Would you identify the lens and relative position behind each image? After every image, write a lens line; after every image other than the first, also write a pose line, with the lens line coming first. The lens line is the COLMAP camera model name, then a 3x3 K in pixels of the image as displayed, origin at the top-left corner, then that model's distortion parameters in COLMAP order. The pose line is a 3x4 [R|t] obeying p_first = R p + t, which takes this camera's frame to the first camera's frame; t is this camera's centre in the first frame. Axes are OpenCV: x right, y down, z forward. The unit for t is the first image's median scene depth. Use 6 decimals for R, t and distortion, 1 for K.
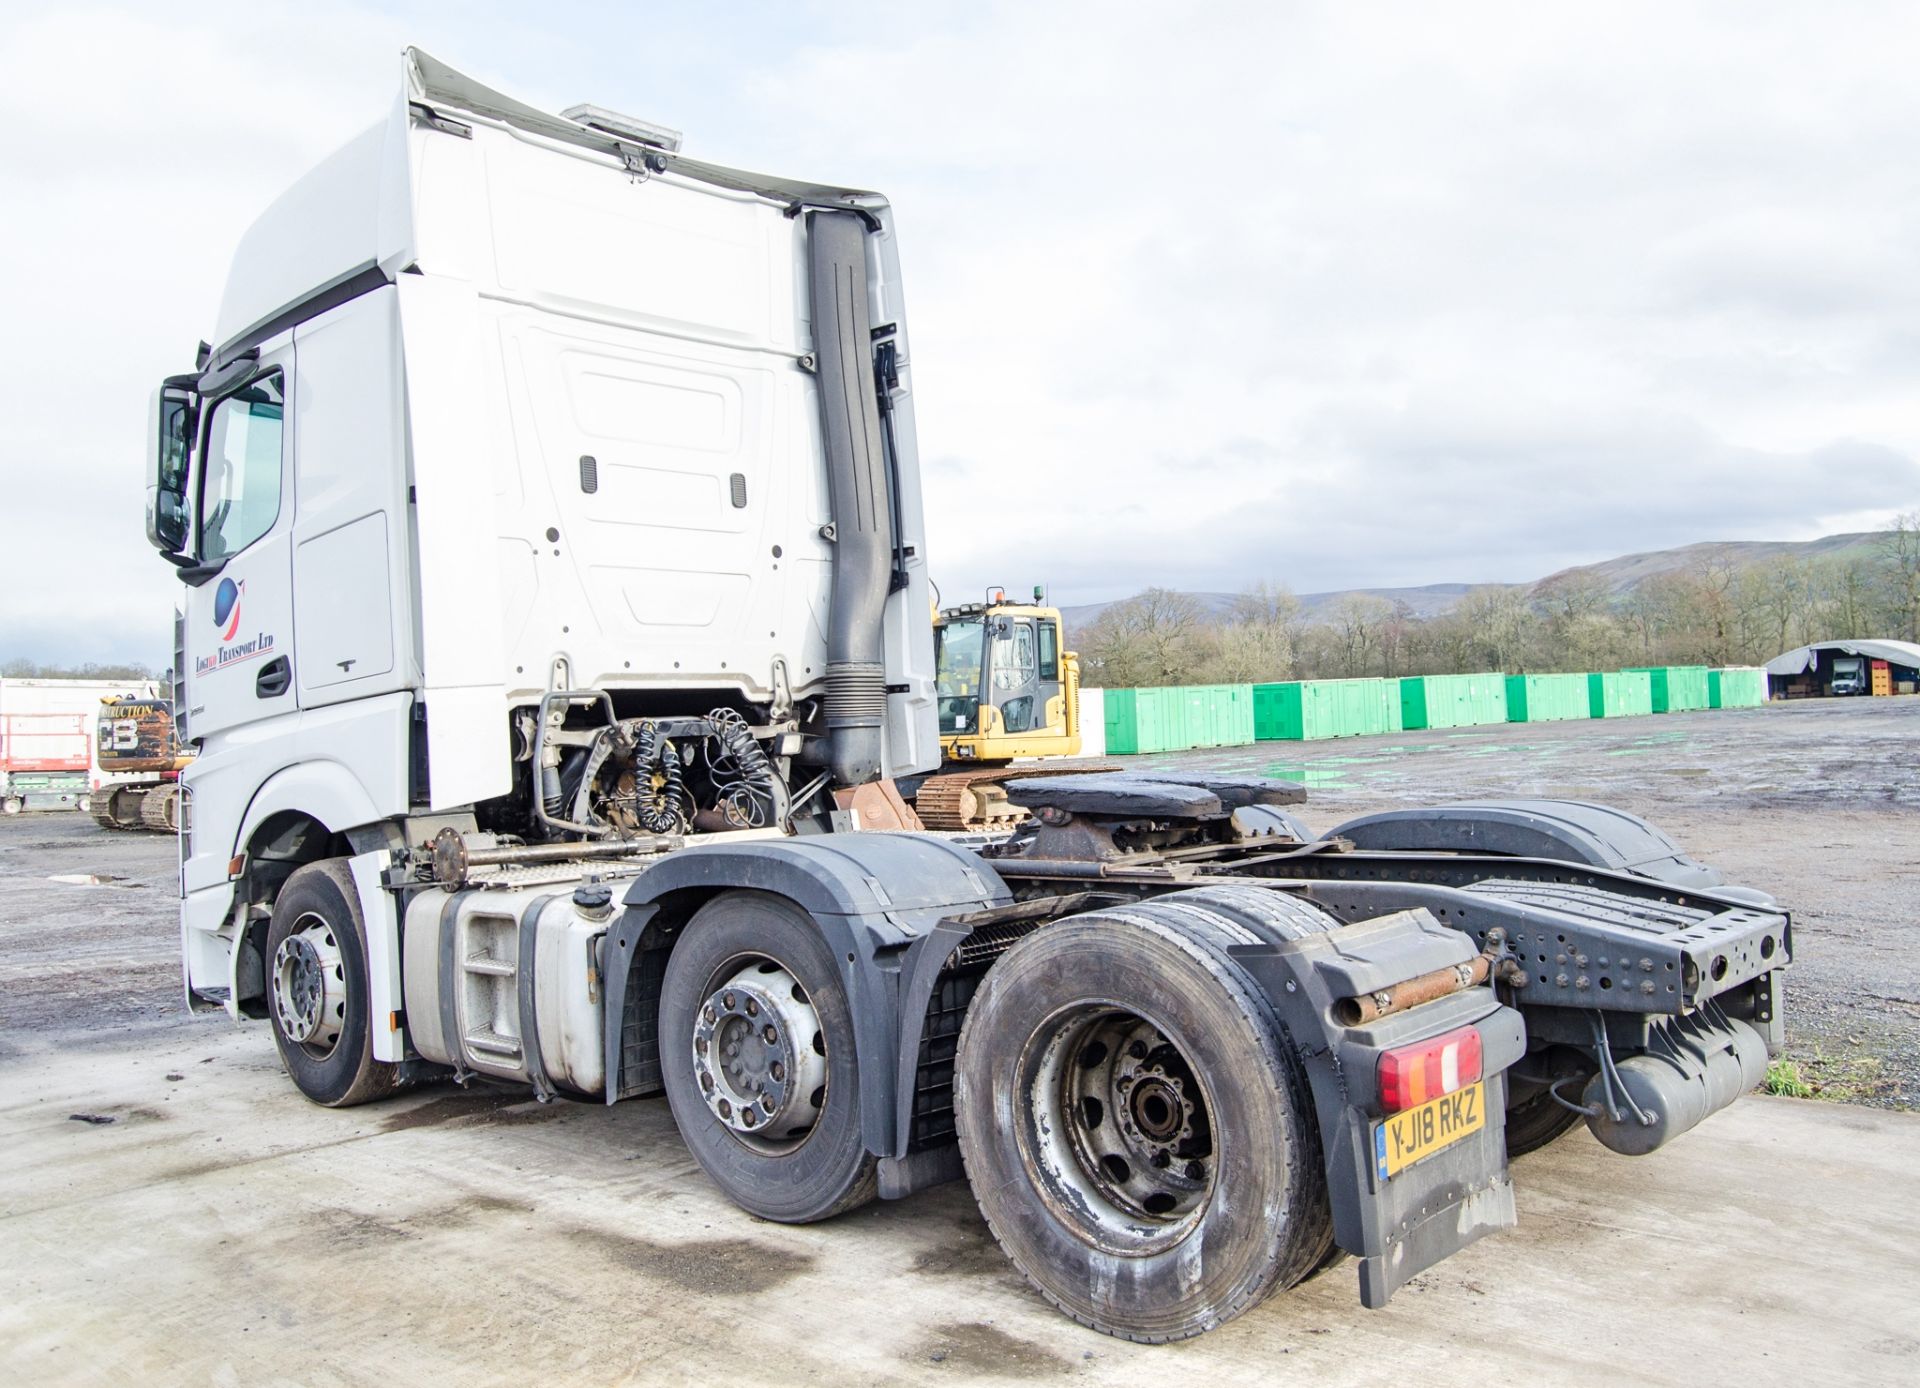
lens RADIAL K [[1665.7, 0, 977.5], [0, 1665.7, 679.0], [0, 0, 1]] dist [-0.005485, 0.006844]
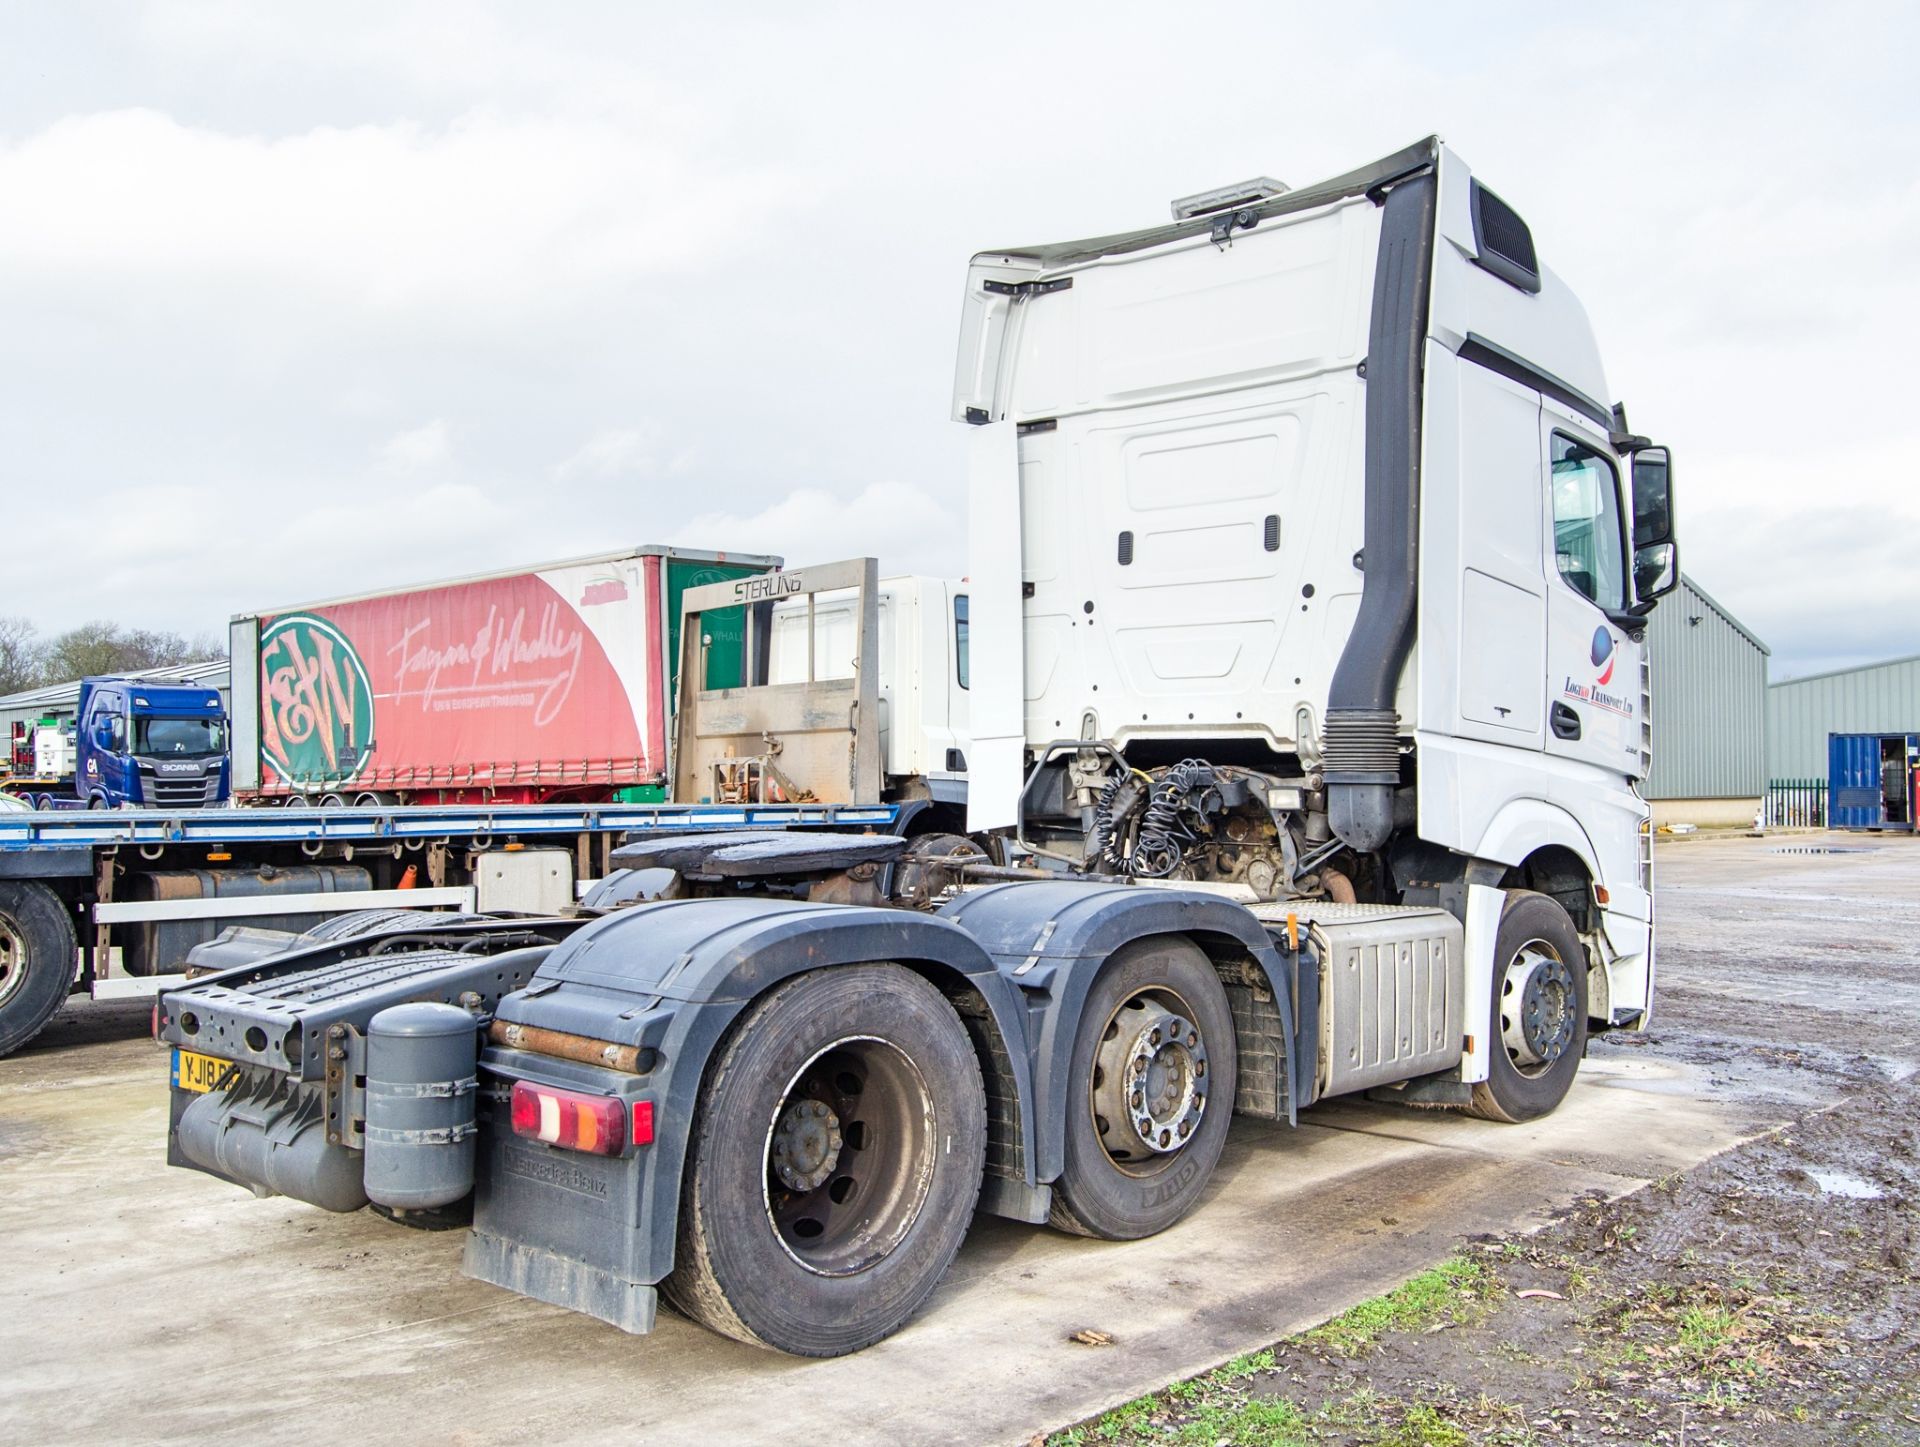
lens RADIAL K [[1686.0, 0, 948.6], [0, 1686.0, 742.9], [0, 0, 1]] dist [-0.020000, 0.016044]
pose [[-0.021164, 0.013099, -0.999690, 0.981304], [0.018708, 0.999744, 0.012704, -0.009202], [0.999601, -0.018433, -0.021404, 0.977690]]
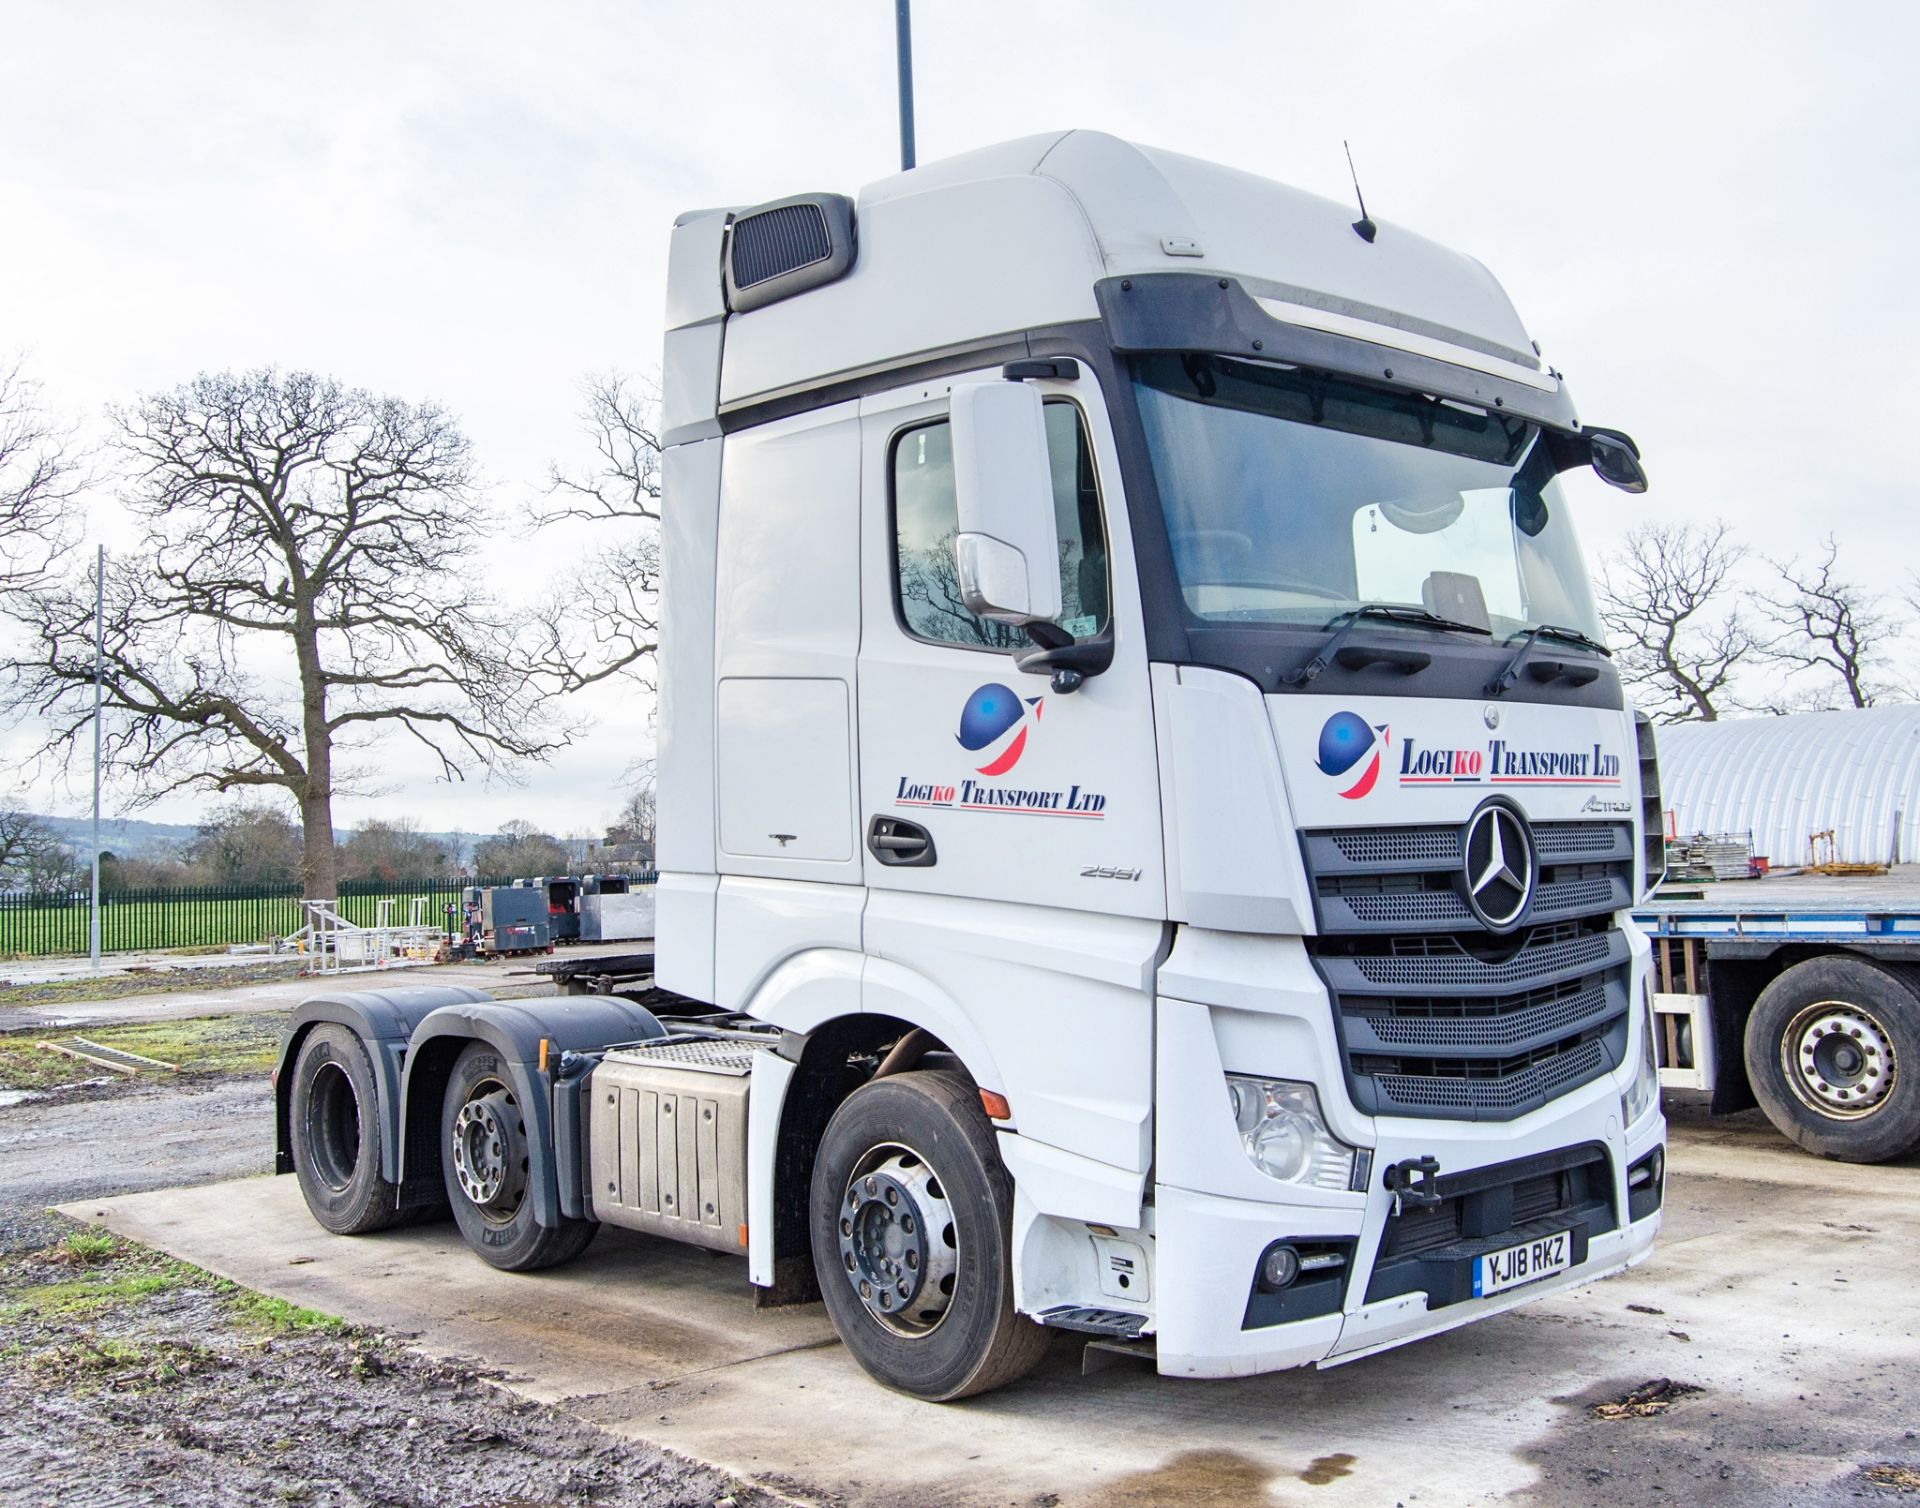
lens RADIAL K [[1913.6, 0, 908.3], [0, 1913.6, 727.3], [0, 0, 1]] dist [-0.025242, 0.000000]
pose [[-0.990829, 0.073682, 0.113264, -0.307178], [0.062762, 0.993290, -0.097135, 0.034523], [-0.119662, -0.089135, -0.988805, 2.308533]]
